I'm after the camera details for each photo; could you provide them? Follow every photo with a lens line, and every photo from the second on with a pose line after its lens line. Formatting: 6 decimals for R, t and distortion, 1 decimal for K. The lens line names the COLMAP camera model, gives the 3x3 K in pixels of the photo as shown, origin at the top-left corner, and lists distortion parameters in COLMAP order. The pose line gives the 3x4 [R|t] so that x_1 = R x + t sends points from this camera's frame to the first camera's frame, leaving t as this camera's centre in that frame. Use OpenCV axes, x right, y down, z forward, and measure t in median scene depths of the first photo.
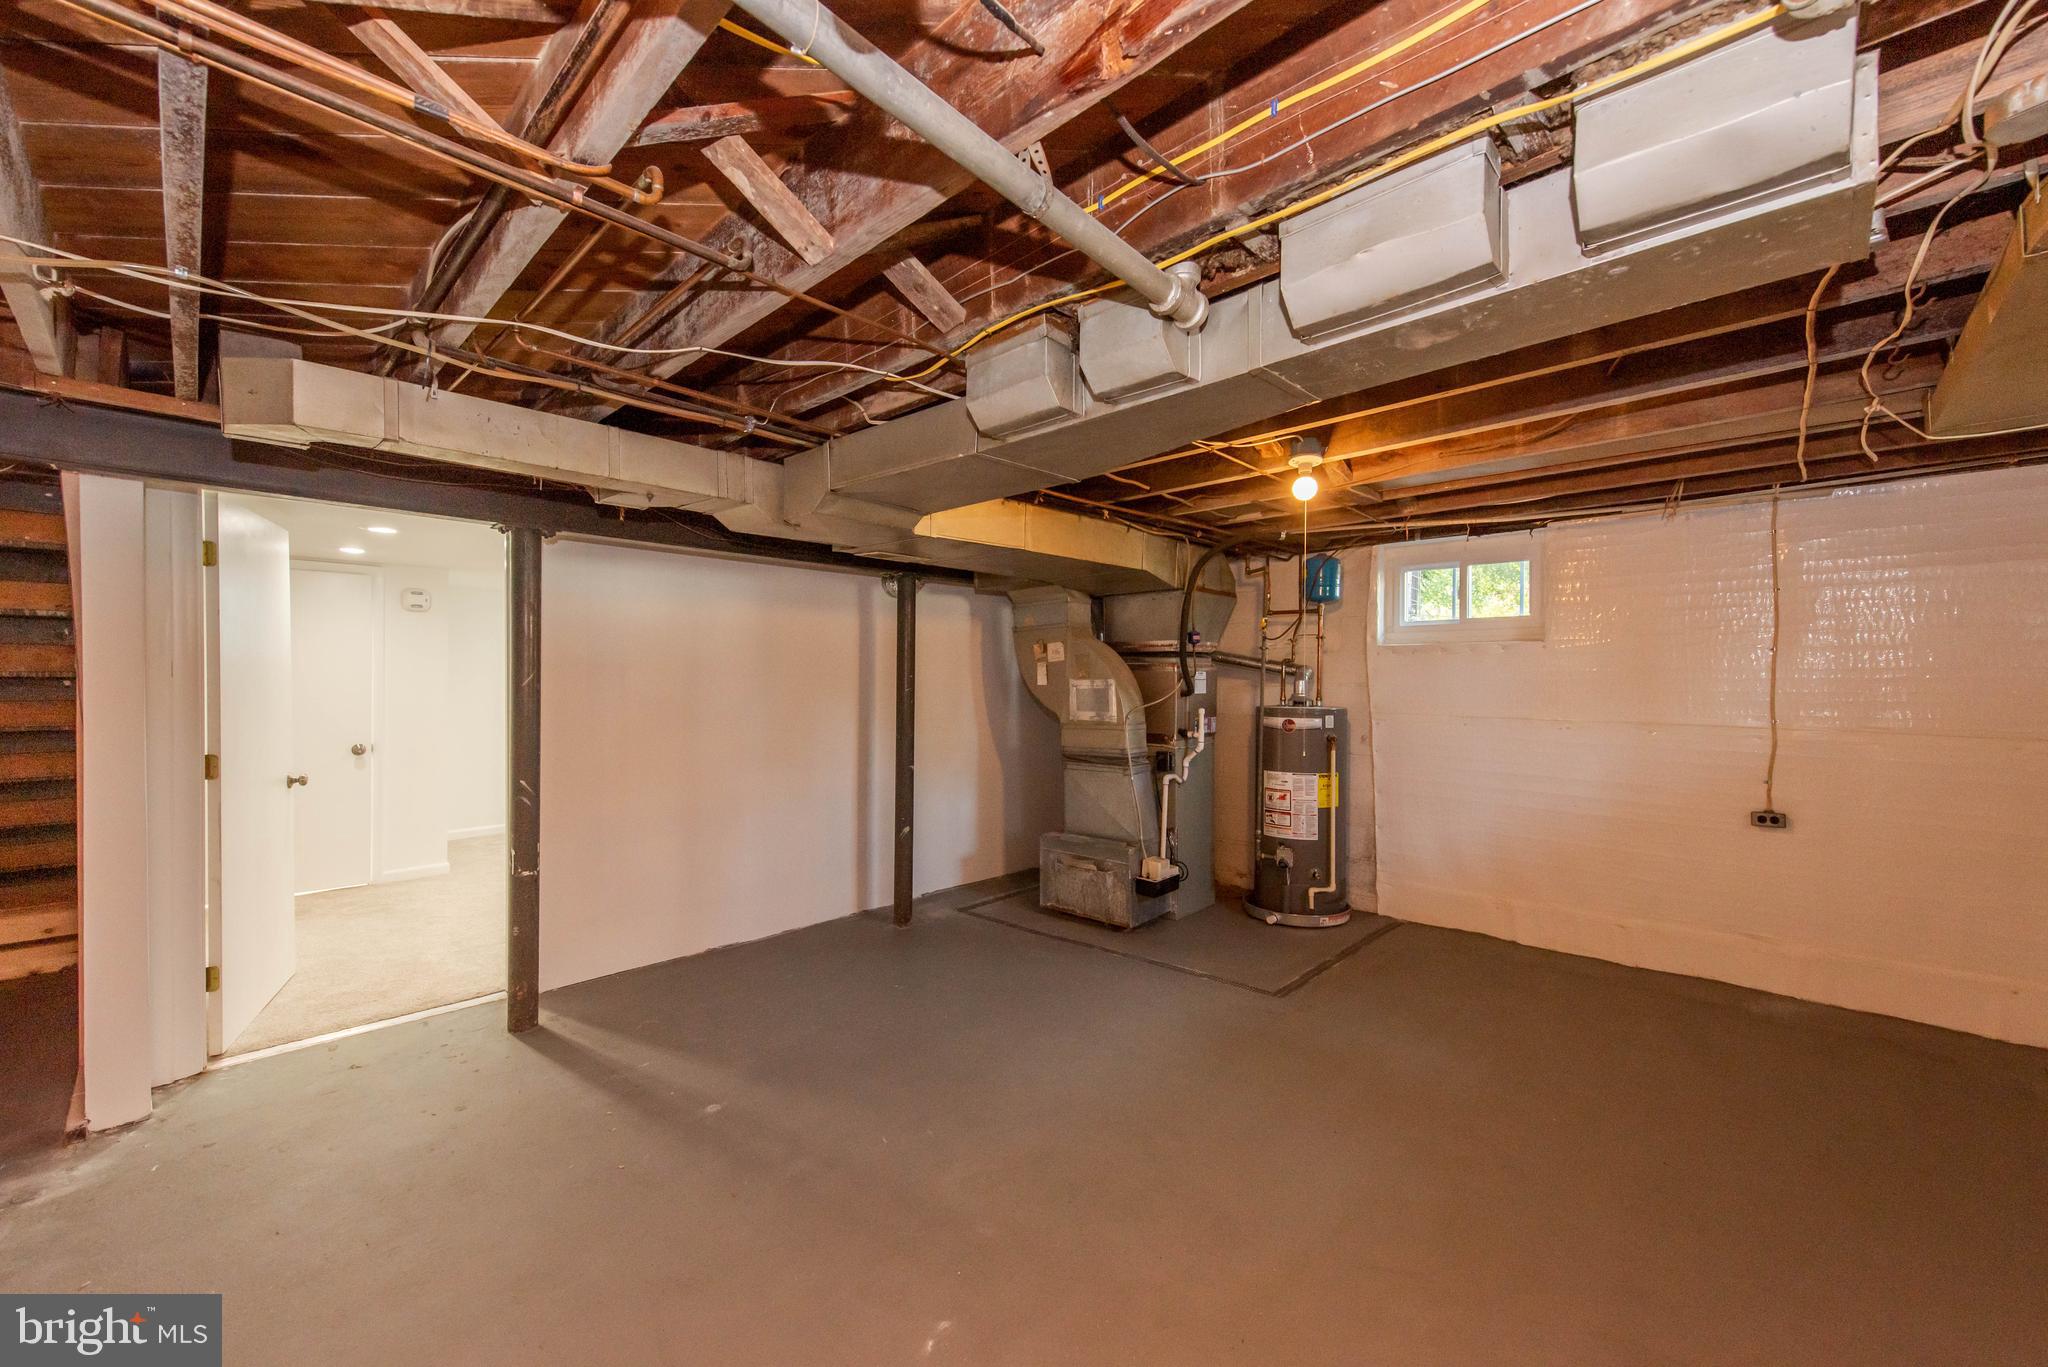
lens RADIAL K [[796.9, 0, 1016.5], [0, 796.9, 680.5], [0, 0, 1]] dist [0.010565, -0.002097]
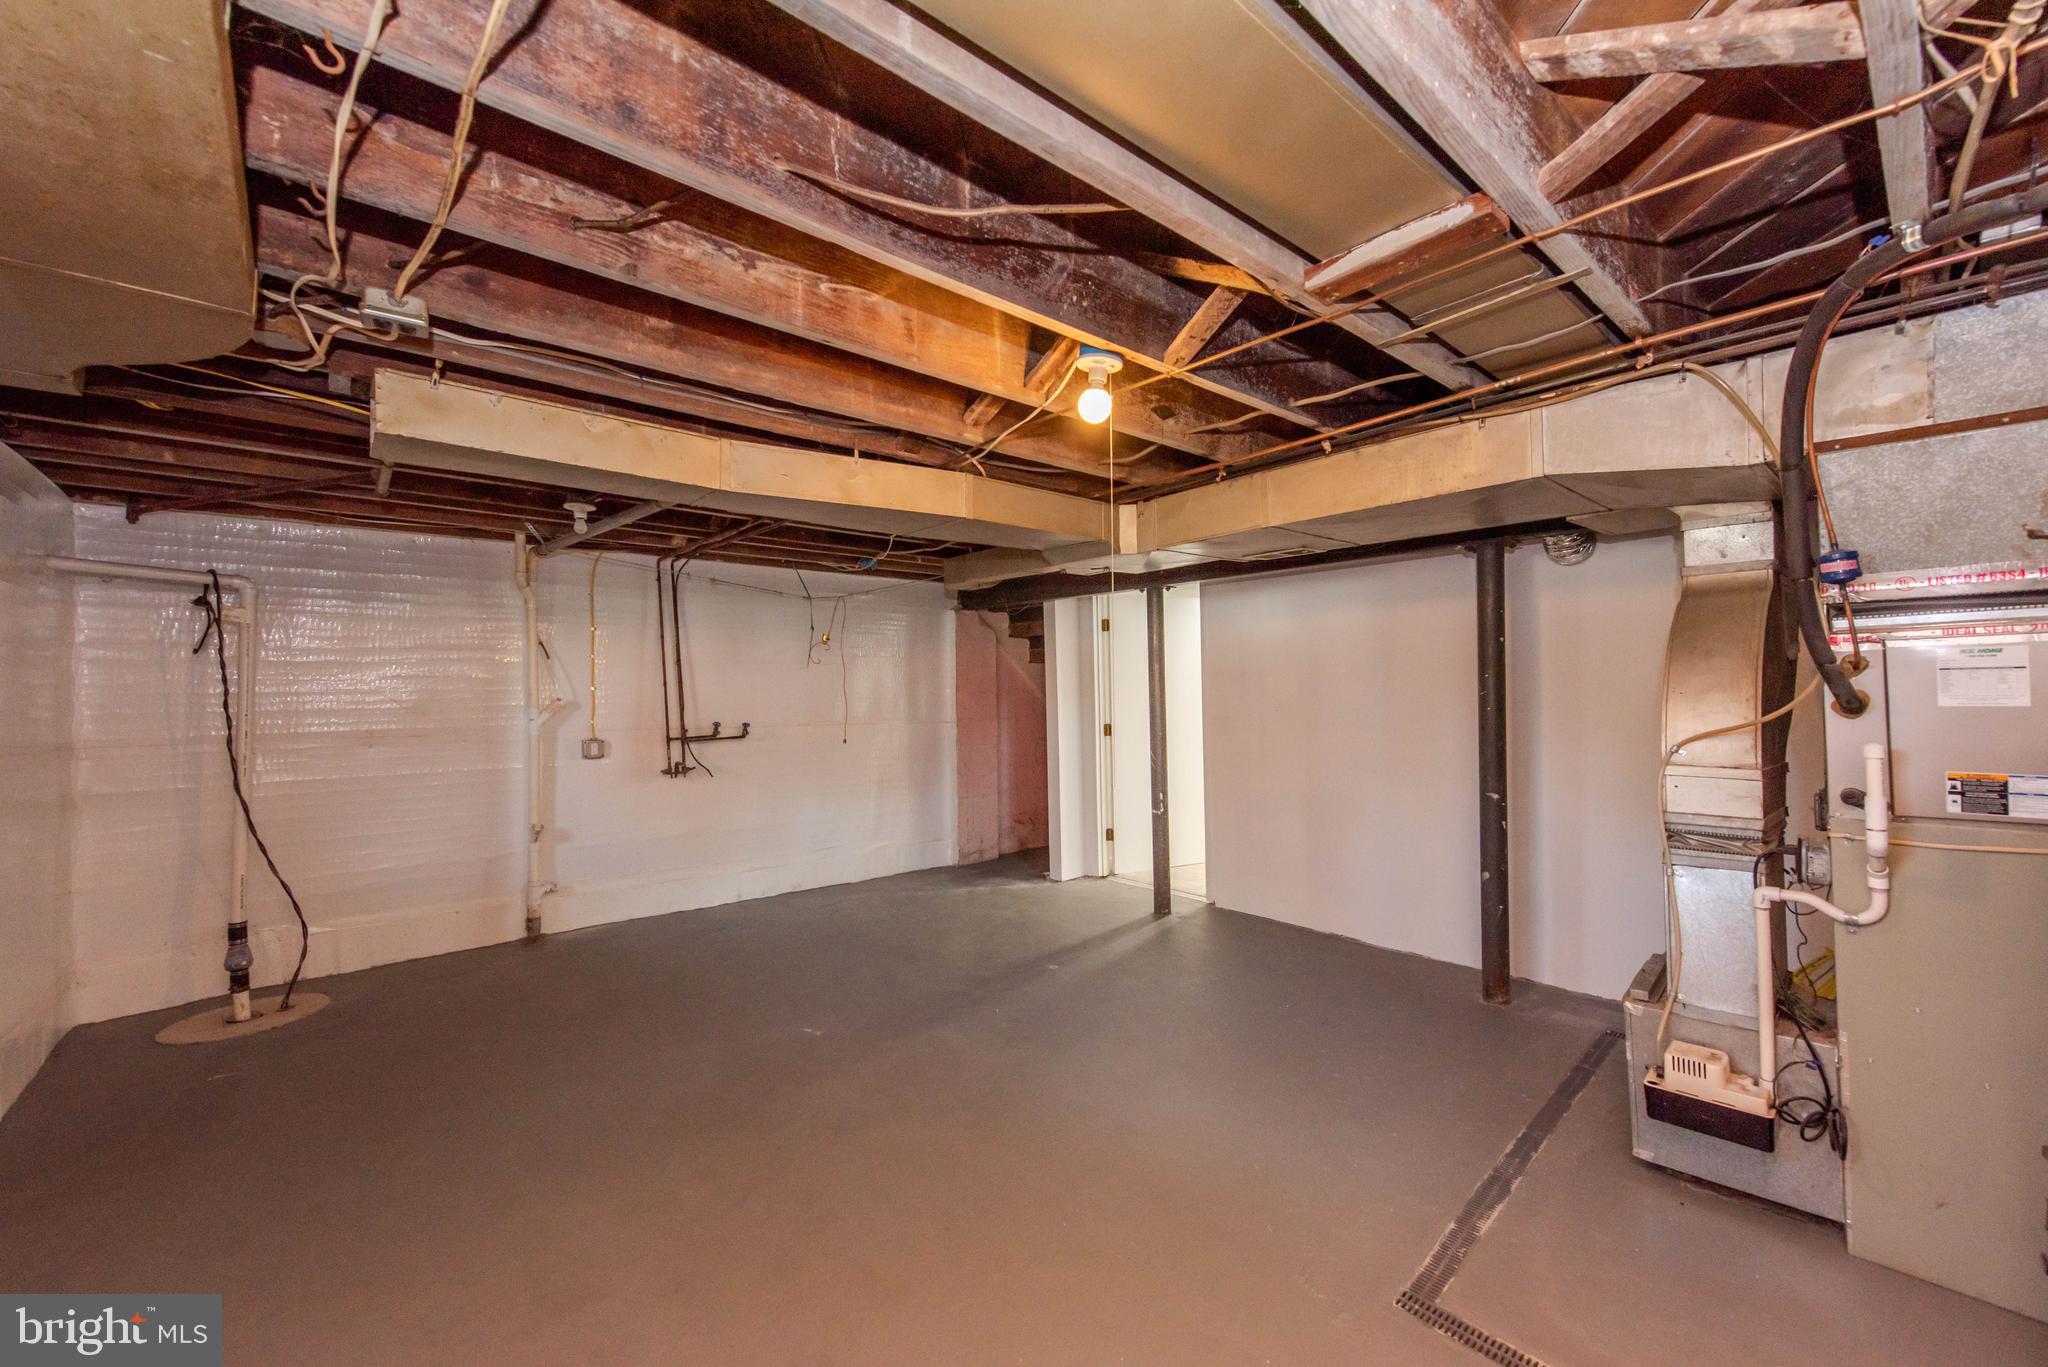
lens RADIAL K [[796.9, 0, 1015.9], [0, 796.9, 689.1], [0, 0, 1]] dist [0.010565, -0.002097]
pose [[-0.093190, 0.000523, -0.995648, 0.677510], [0.016139, 0.999869, -0.000985, 0.001342], [0.995518, -0.016160, -0.093186, 0.636133]]
